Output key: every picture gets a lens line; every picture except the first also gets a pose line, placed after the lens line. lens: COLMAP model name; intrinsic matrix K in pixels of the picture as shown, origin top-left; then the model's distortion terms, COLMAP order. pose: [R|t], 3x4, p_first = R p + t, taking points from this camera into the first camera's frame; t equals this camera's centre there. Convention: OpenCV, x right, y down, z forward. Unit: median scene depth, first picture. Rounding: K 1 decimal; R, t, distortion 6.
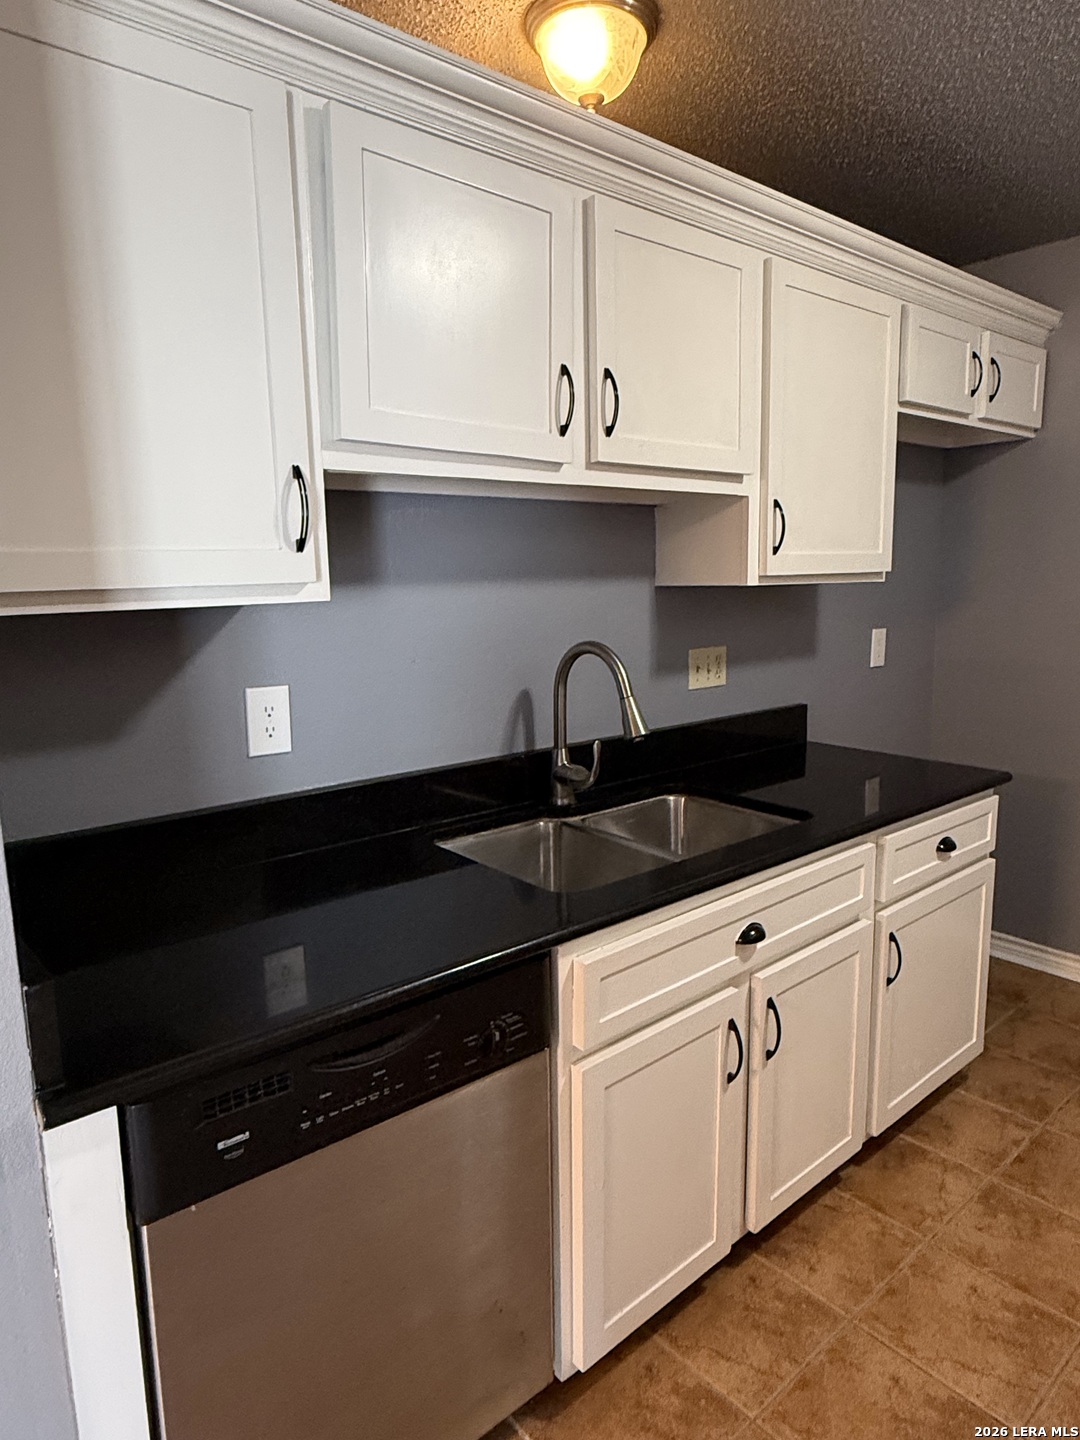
lens RADIAL K [[885.7, 0, 542.6], [0, 885.7, 710.9], [0, 0, 1]] dist [-0.001313, 0.001078]
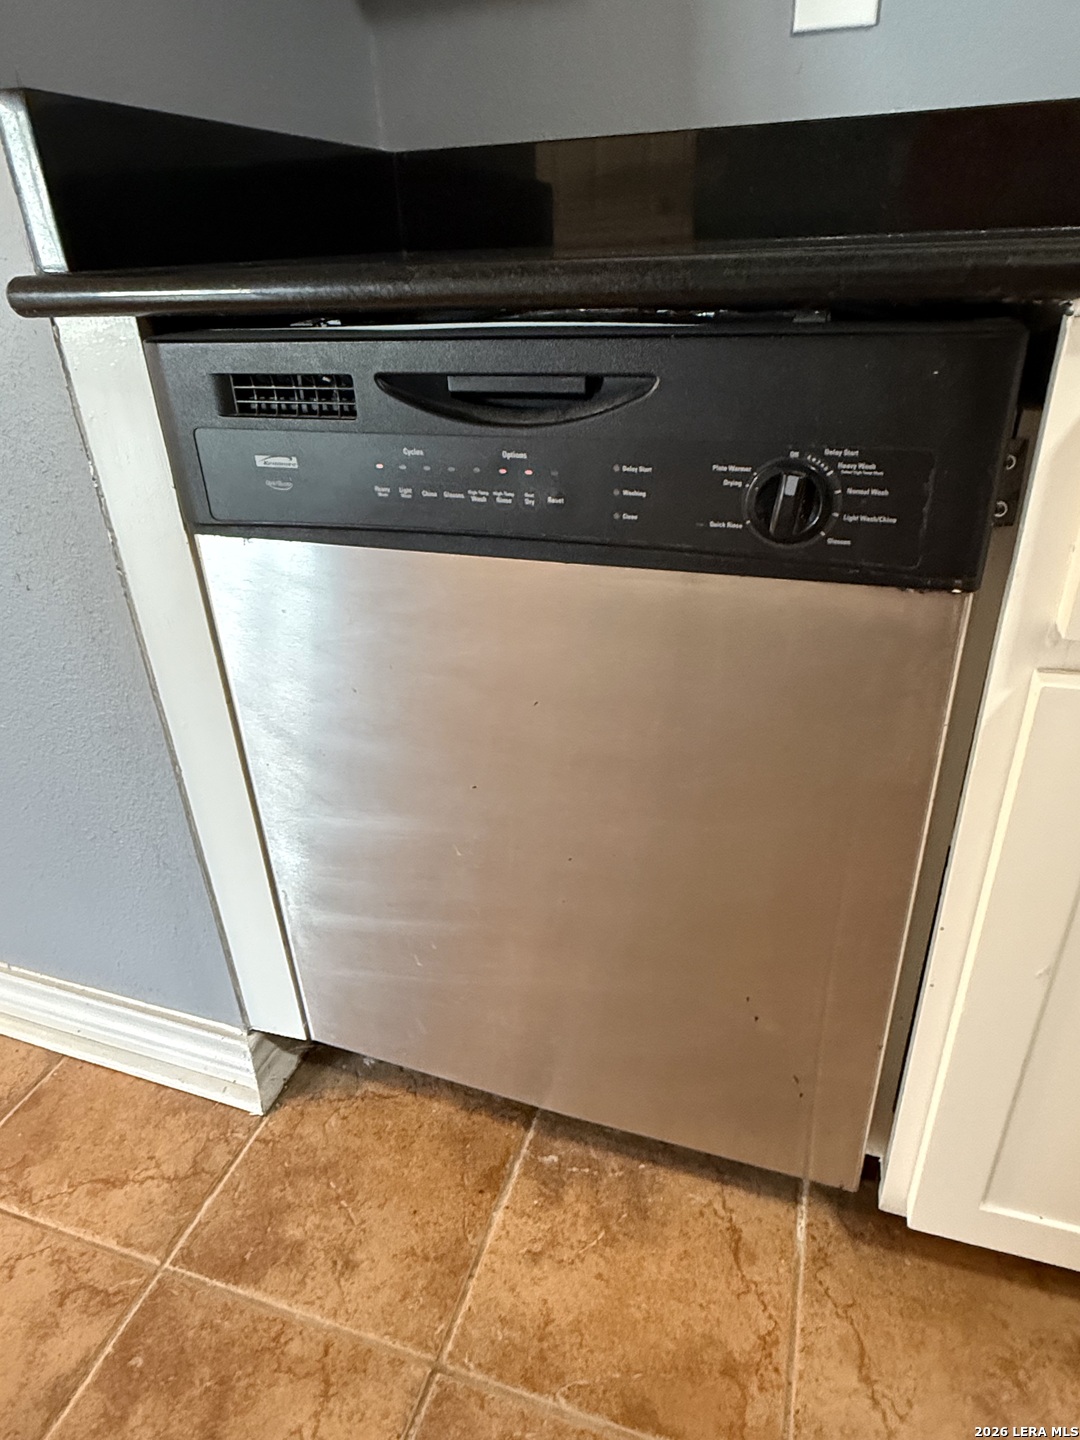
lens RADIAL K [[885.7, 0, 550.1], [0, 885.7, 705.3], [0, 0, 1]] dist [-0.001313, 0.001078]
pose [[0.525397, 0.393361, -0.754470, 0.244022], [-0.102075, 0.909453, 0.403083, 0.300659], [0.844712, -0.134766, 0.517977, 0.663548]]
